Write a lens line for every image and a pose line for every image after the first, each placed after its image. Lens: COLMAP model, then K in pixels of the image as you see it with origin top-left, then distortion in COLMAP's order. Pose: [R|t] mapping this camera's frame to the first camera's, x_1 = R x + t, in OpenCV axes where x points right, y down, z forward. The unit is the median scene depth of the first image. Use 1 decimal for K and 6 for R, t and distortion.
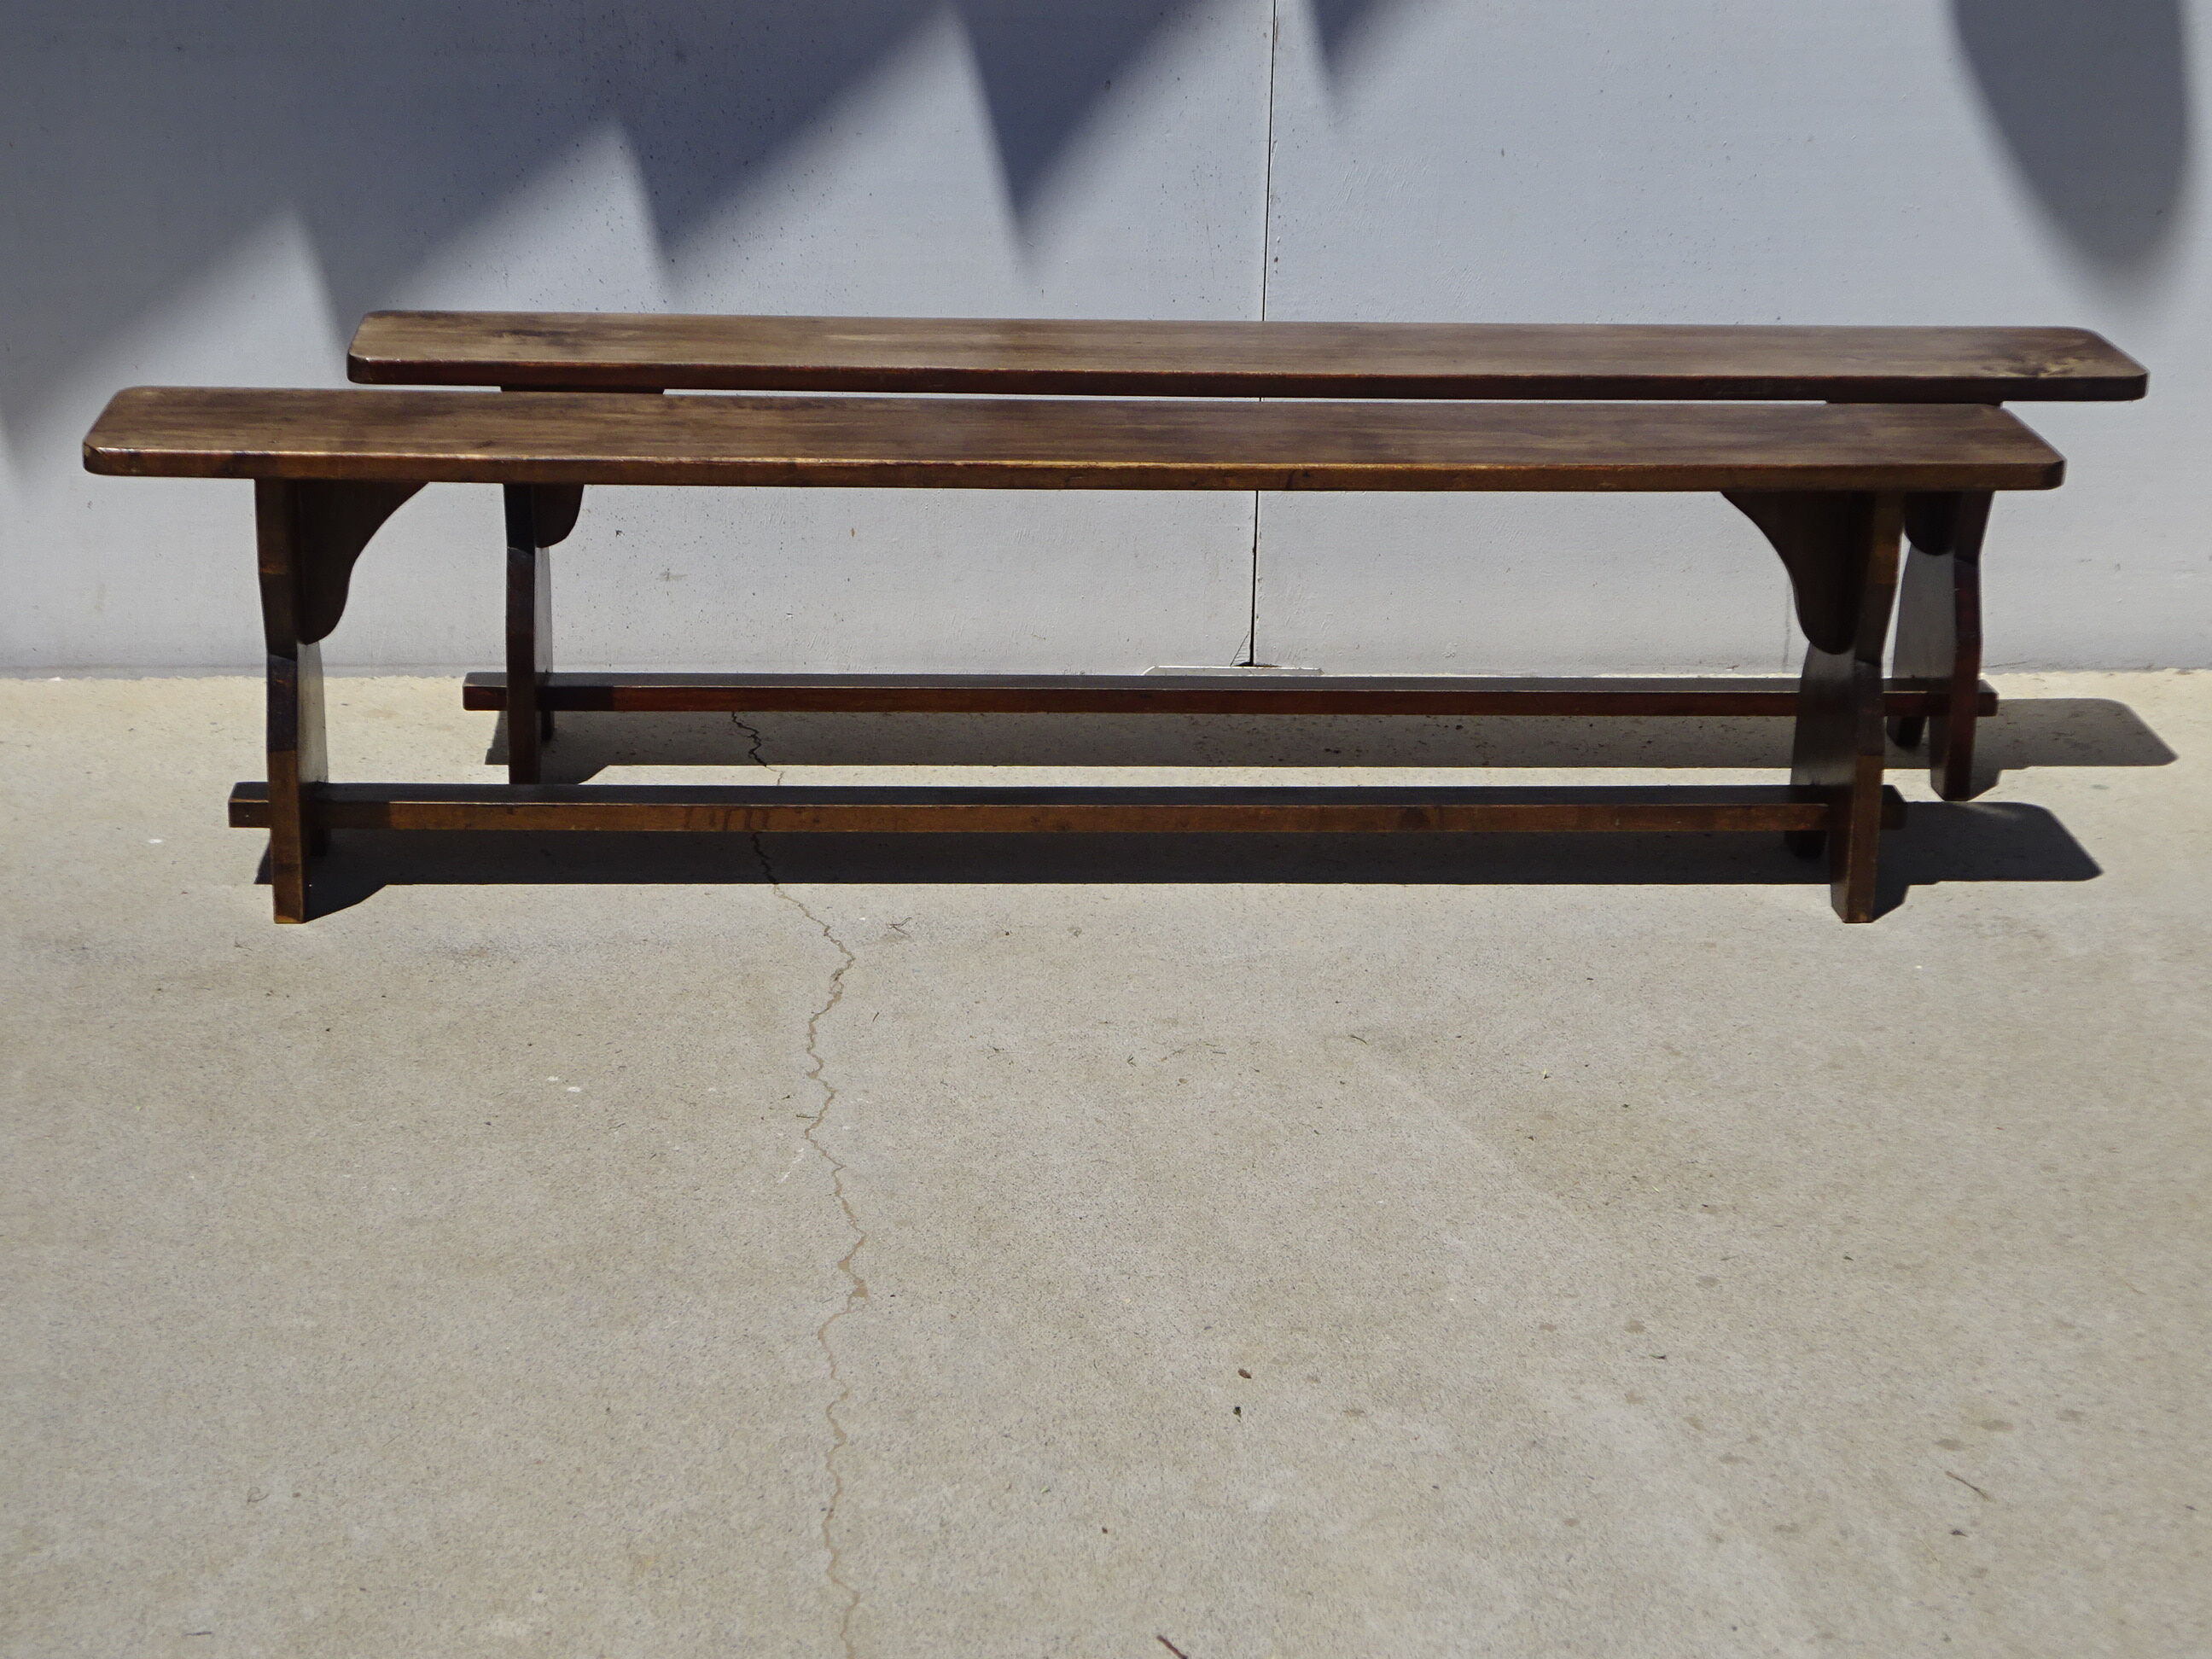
lens RADIAL K [[4114.4, 0, 1106.0], [0, 4114.4, 829.5], [0, 0, 1]] dist [-0.017302, 0.268015]
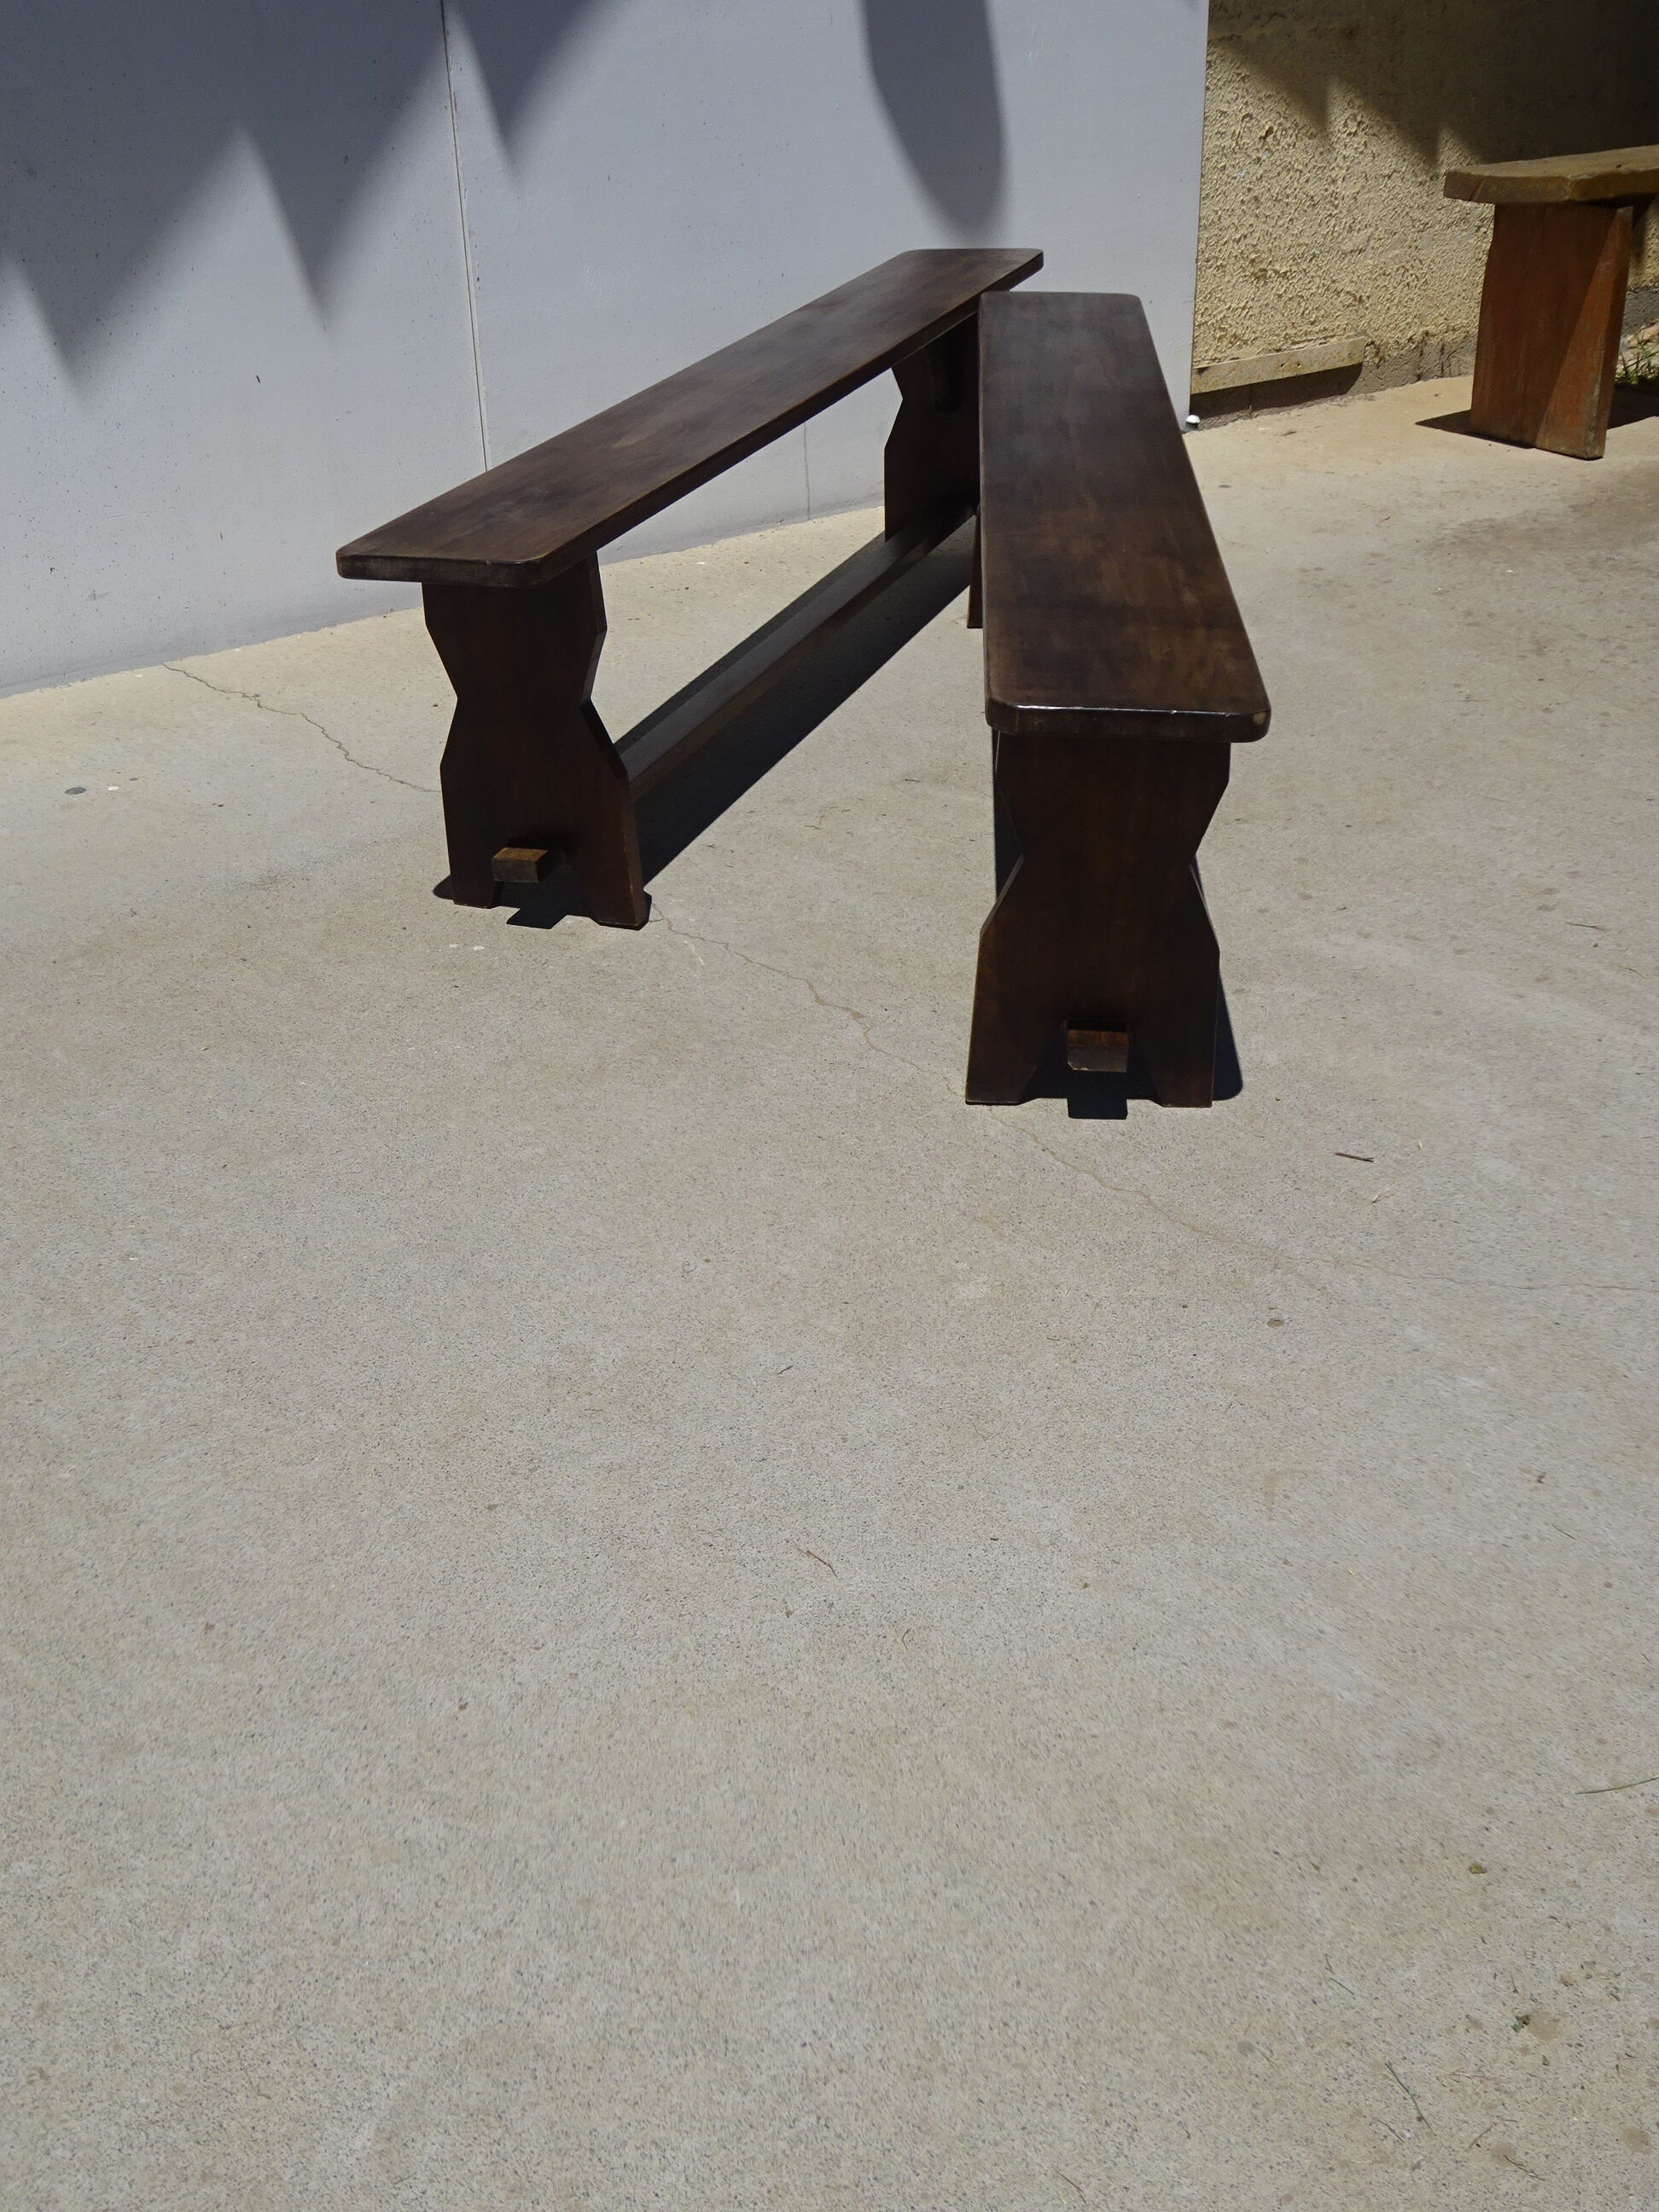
lens RADIAL K [[2495.8, 0, 829.5], [0, 2495.8, 1106.0], [0, 0, 1]] dist [0.006809, 0.016667]
pose [[0.851015, -0.287662, 0.439345, -0.456058], [0.214870, 0.954125, 0.208511, -0.034722], [-0.479171, -0.083044, 0.873784, 0.287506]]
